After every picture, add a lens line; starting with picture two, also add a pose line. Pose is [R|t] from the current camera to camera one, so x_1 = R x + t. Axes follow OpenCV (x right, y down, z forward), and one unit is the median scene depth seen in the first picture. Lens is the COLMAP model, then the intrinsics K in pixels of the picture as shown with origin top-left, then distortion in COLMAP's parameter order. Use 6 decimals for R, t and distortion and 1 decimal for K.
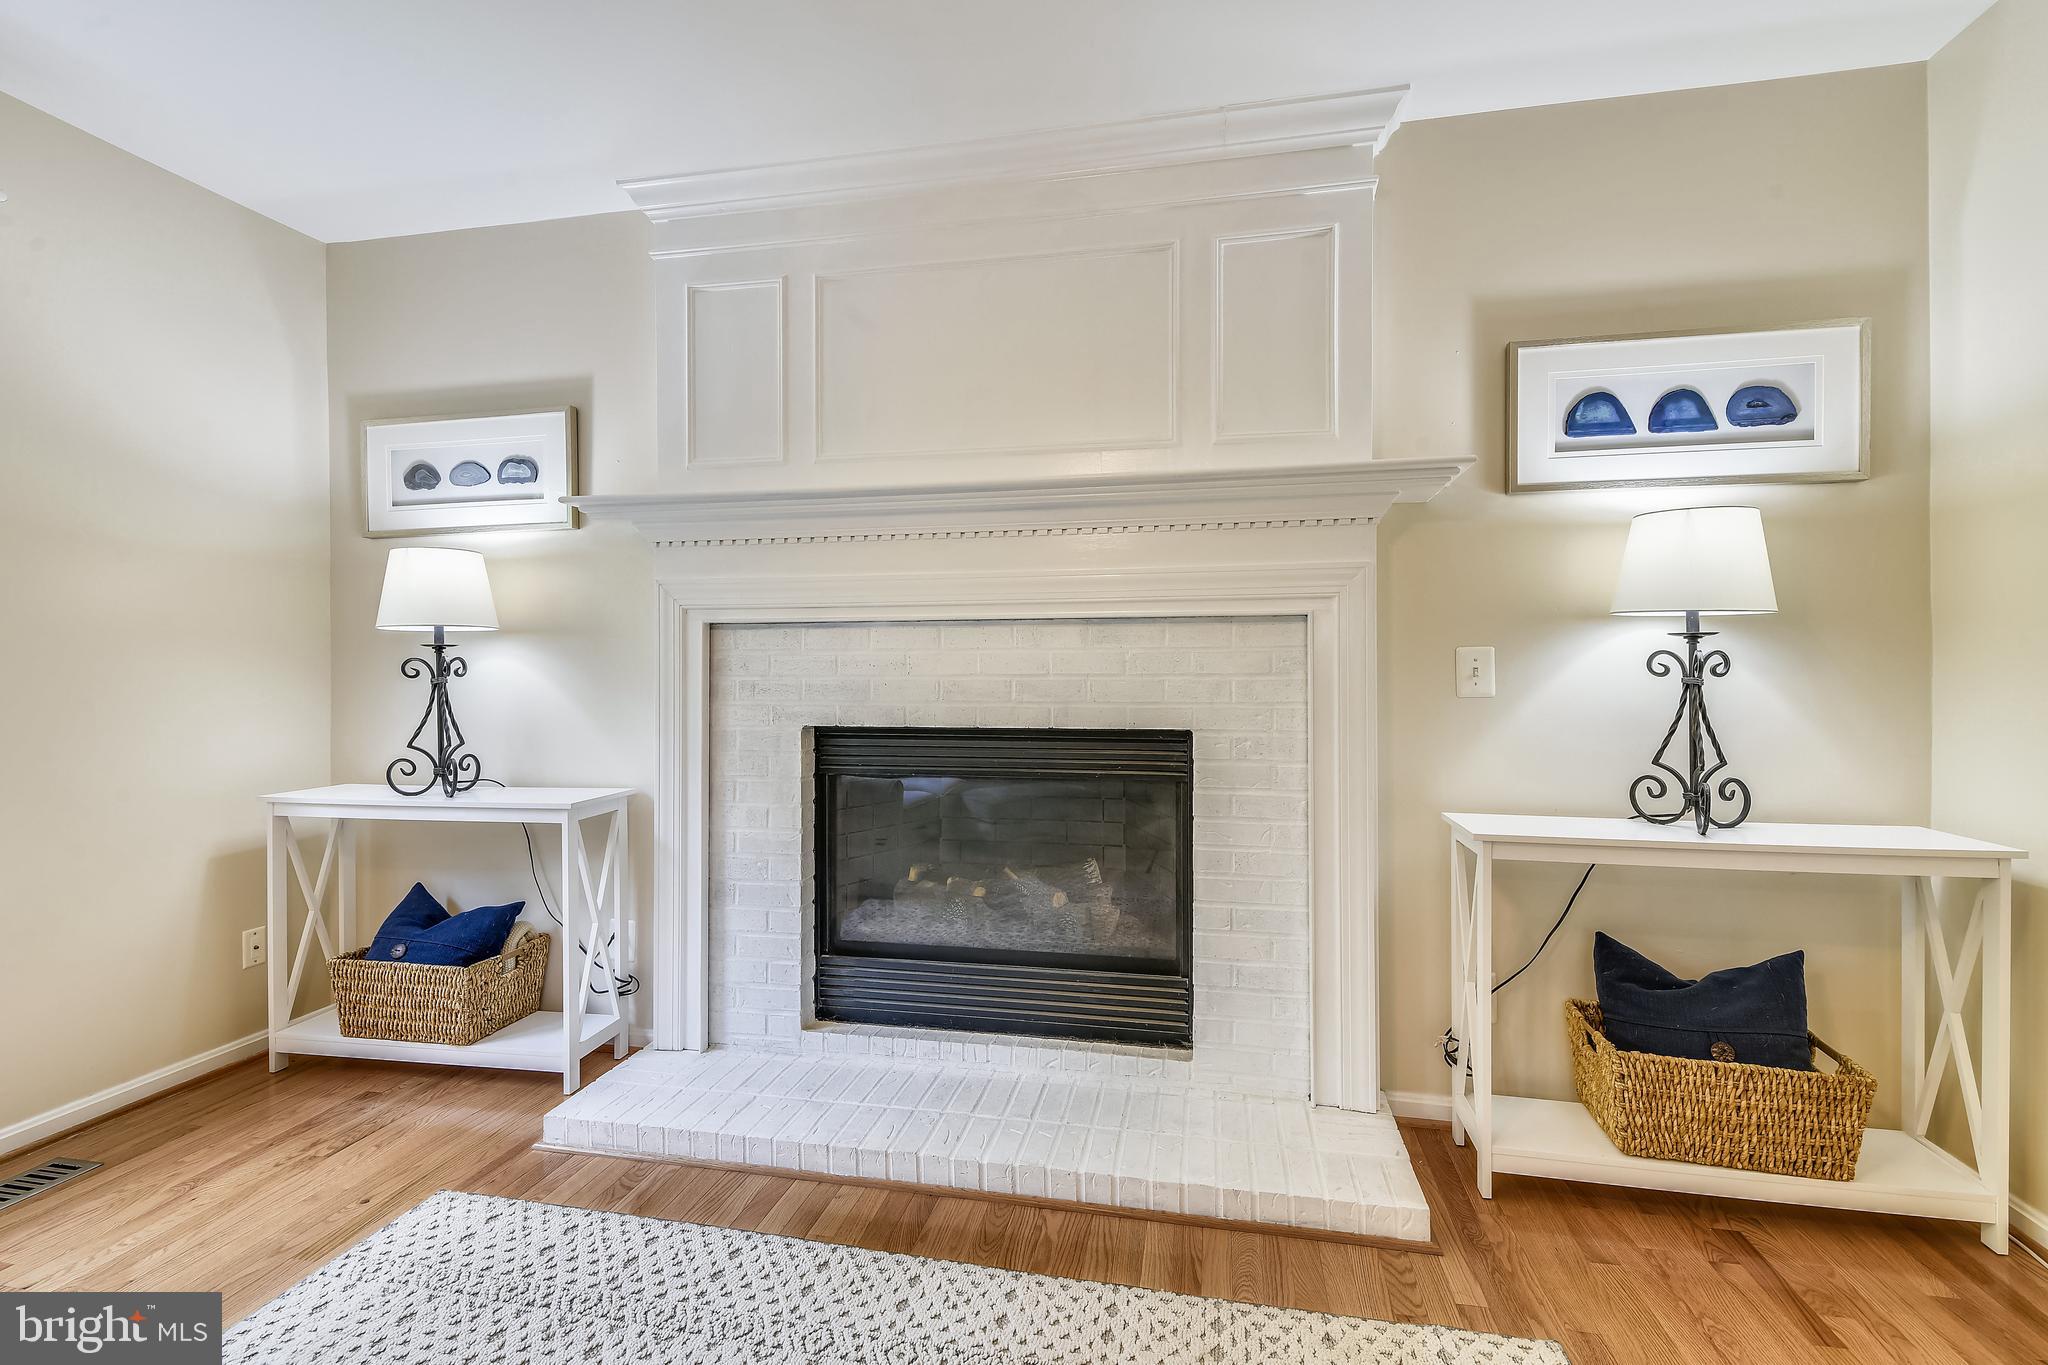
lens RADIAL K [[943.8, 0, 1022.5], [0, 943.8, 673.4], [0, 0, 1]] dist [0.020170, -0.007416]
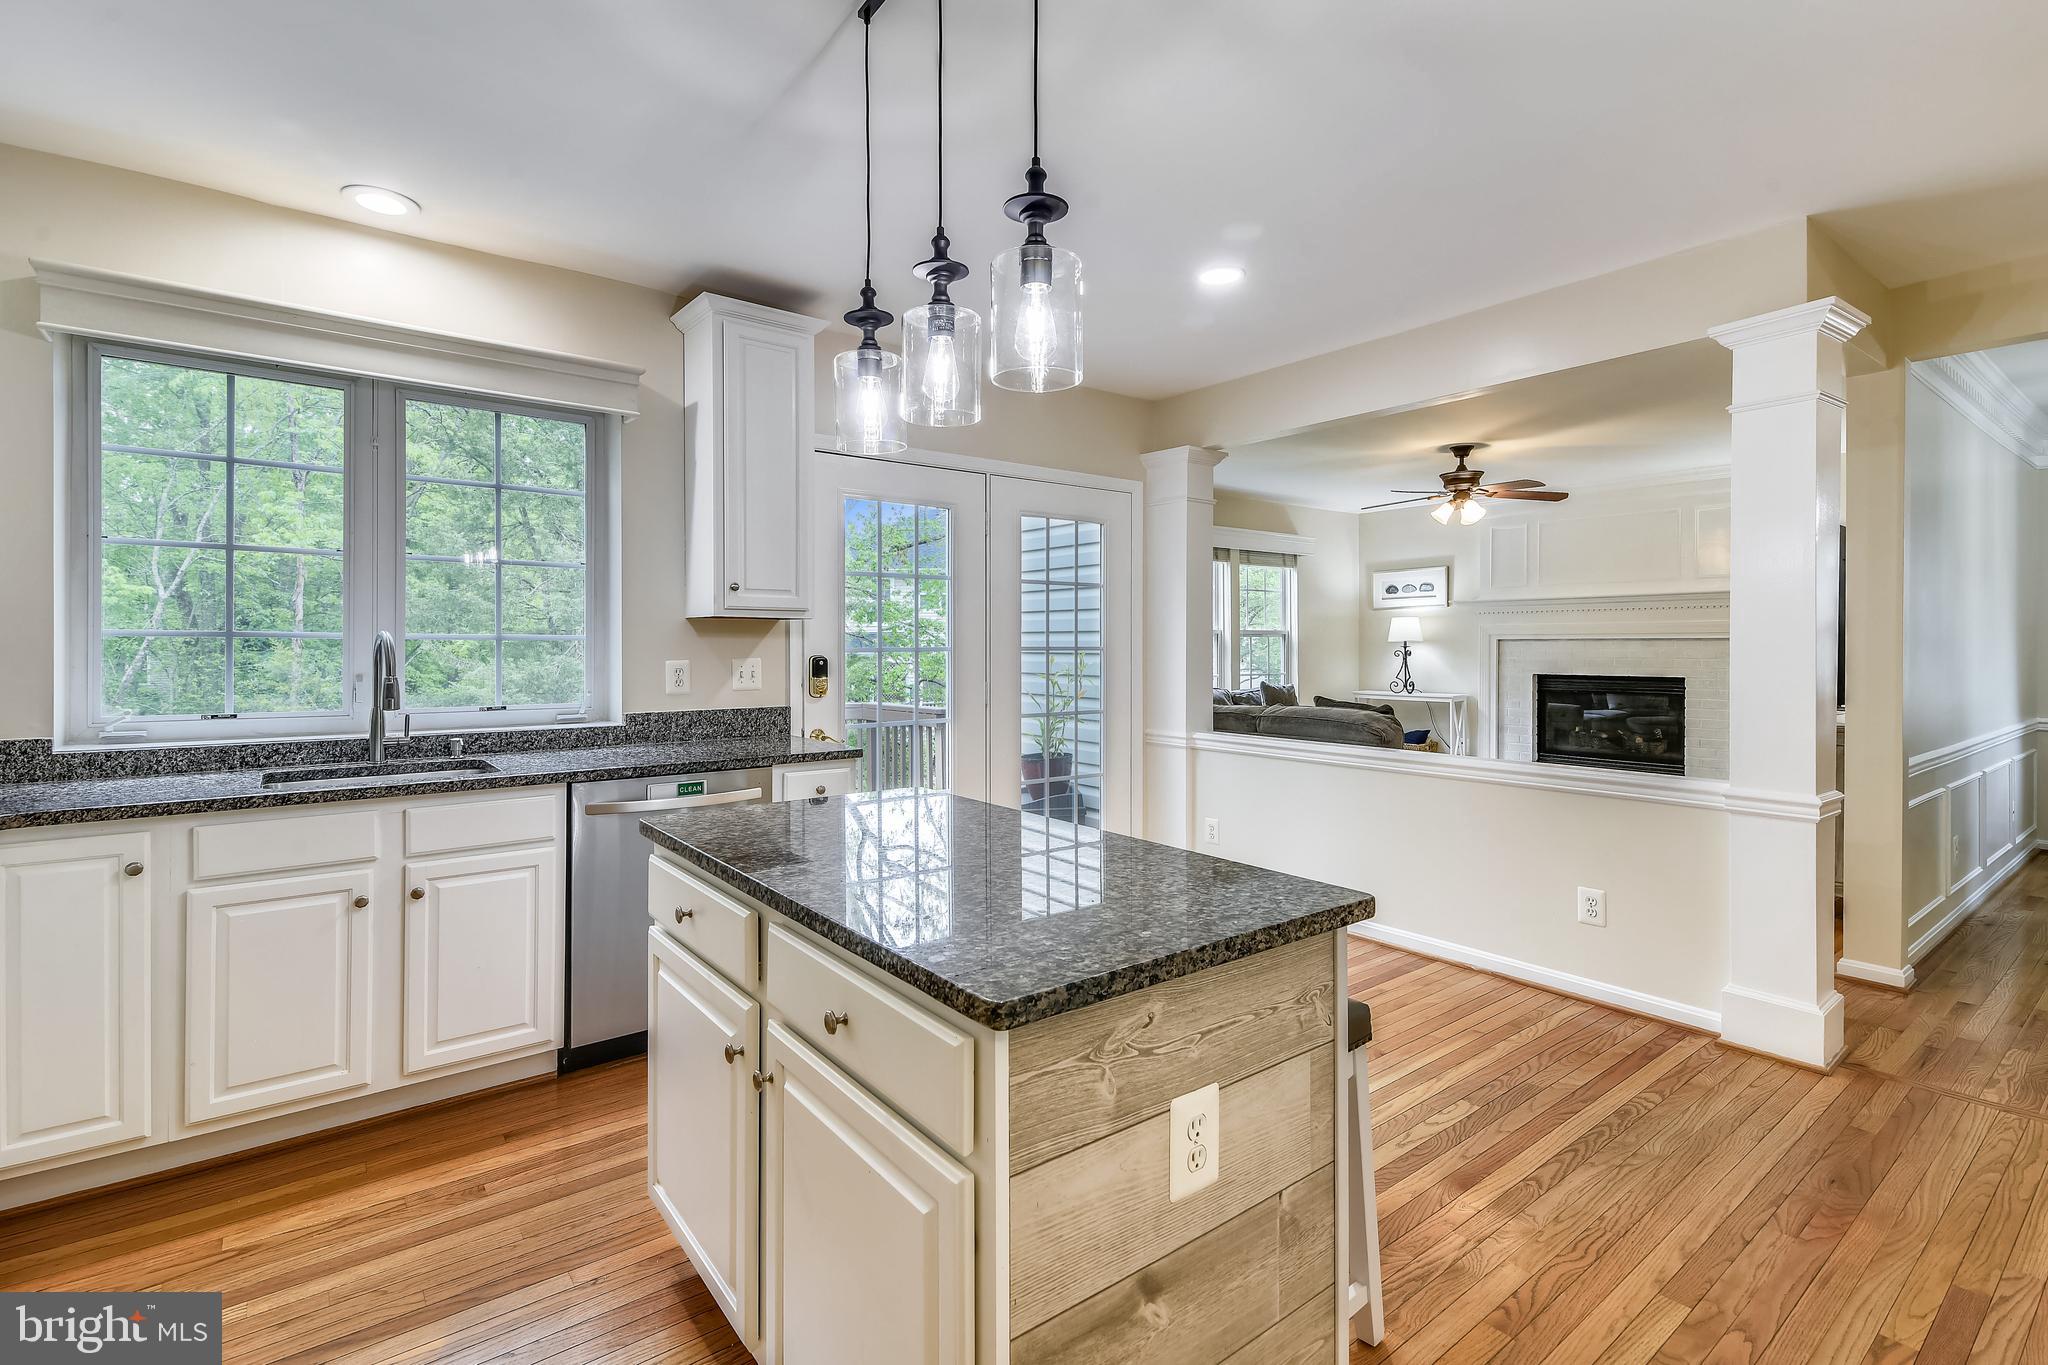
lens RADIAL K [[943.8, 0, 1011.9], [0, 943.8, 651.1], [0, 0, 1]] dist [0.020170, -0.007416]
pose [[0.755028, 0.005565, -0.655669, 0.497427], [-0.000631, 0.999970, 0.007760, -0.039018], [0.655693, -0.005445, 0.755008, -2.381221]]
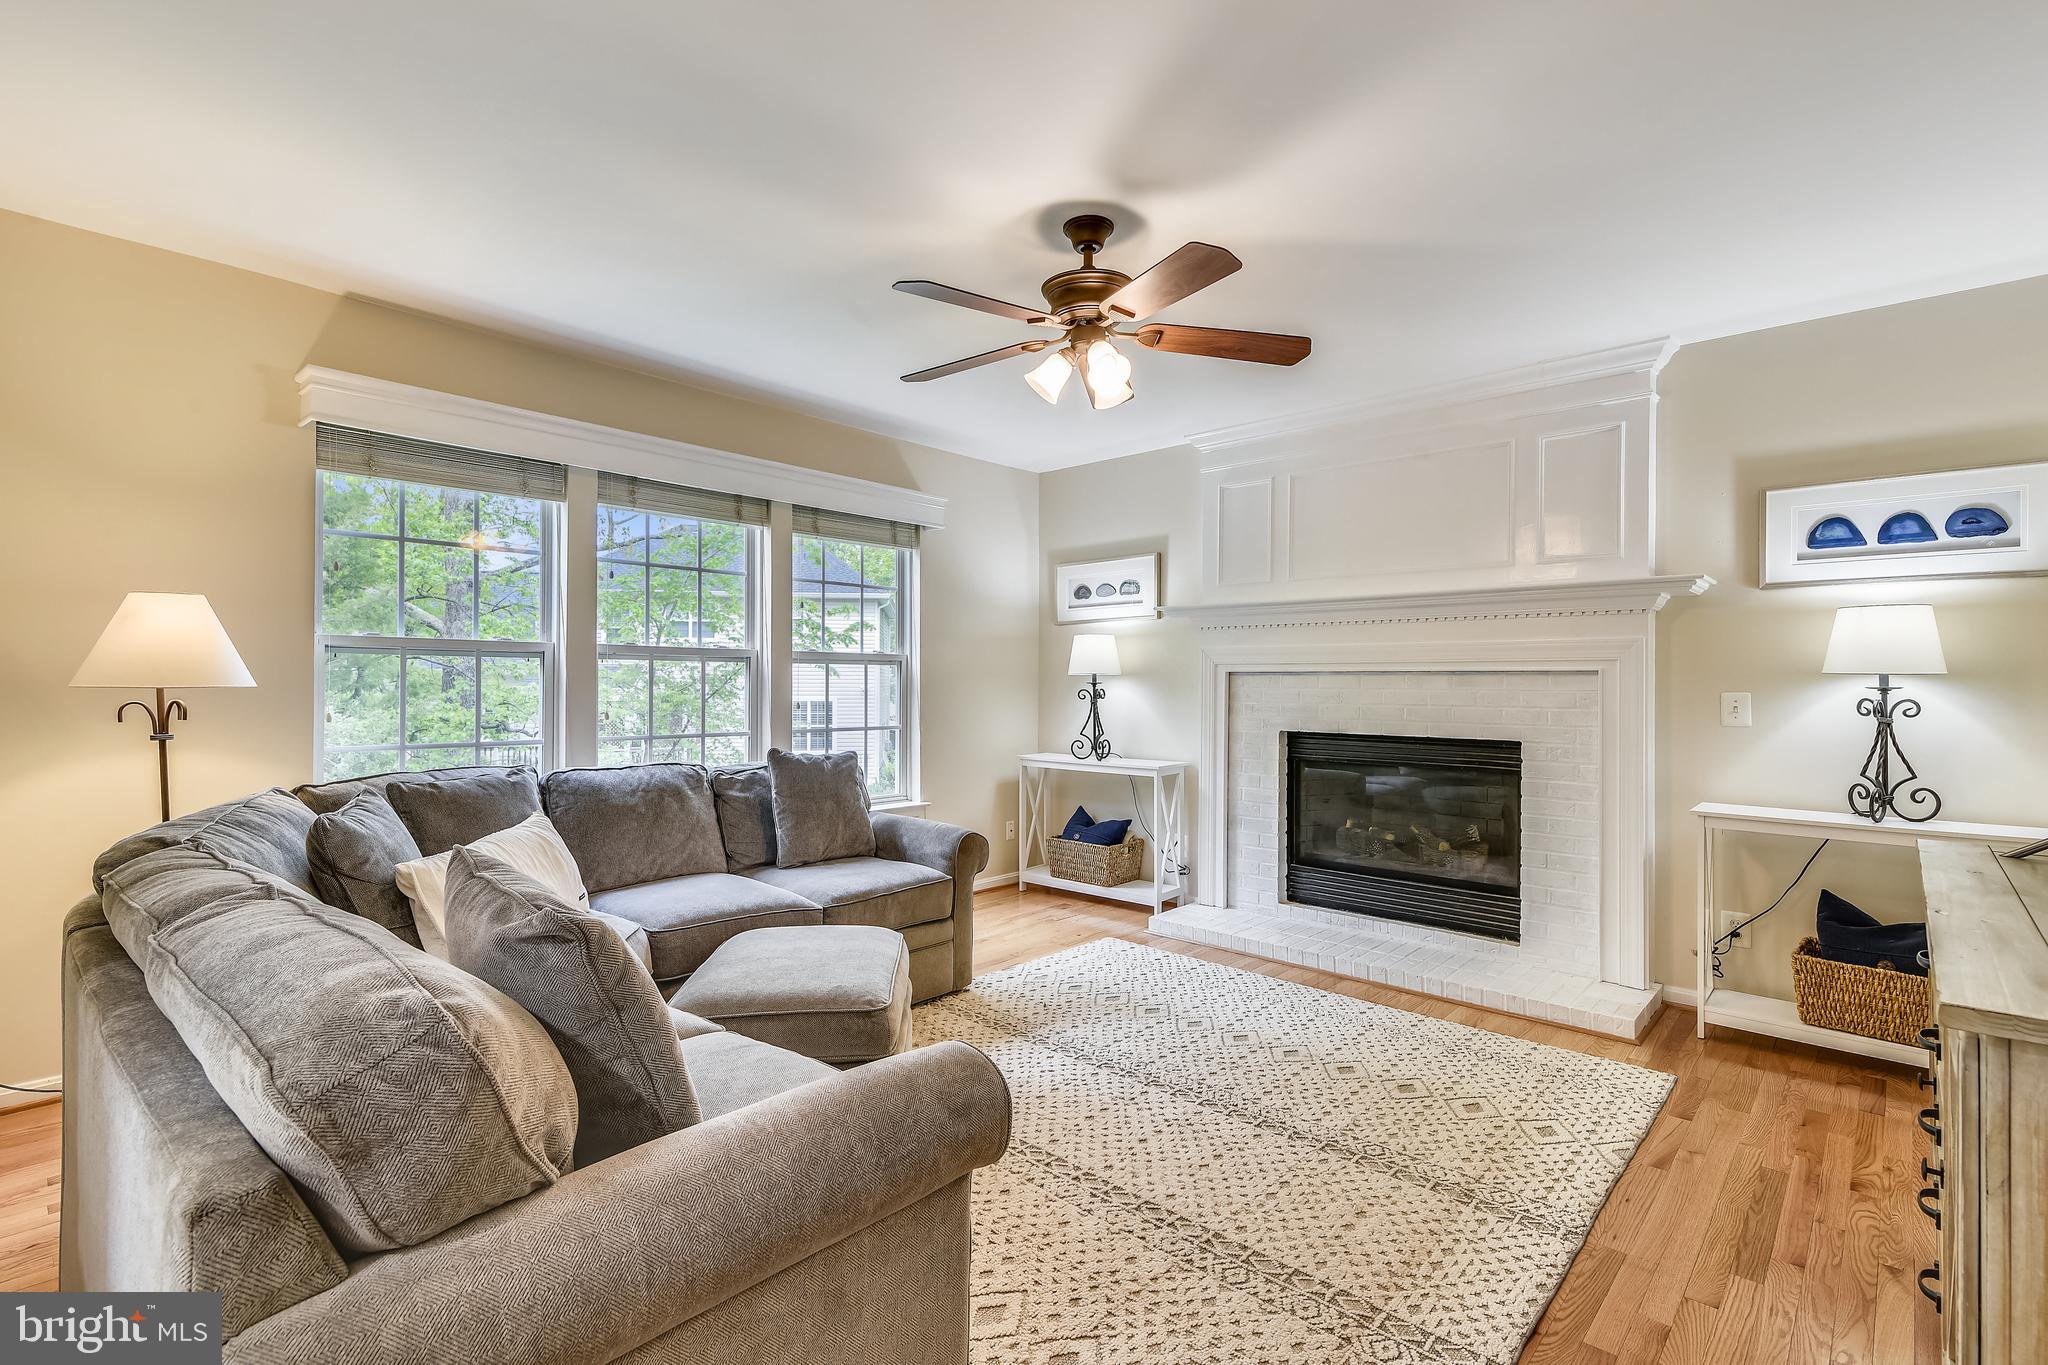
lens RADIAL K [[943.8, 0, 1016.2], [0, 943.8, 679.3], [0, 0, 1]] dist [0.020170, -0.007416]
pose [[0.857802, 0.006475, -0.513939, 0.255399], [-0.009494, 0.999950, -0.003248, -0.030467], [0.513892, 0.007666, 0.857821, -0.779953]]
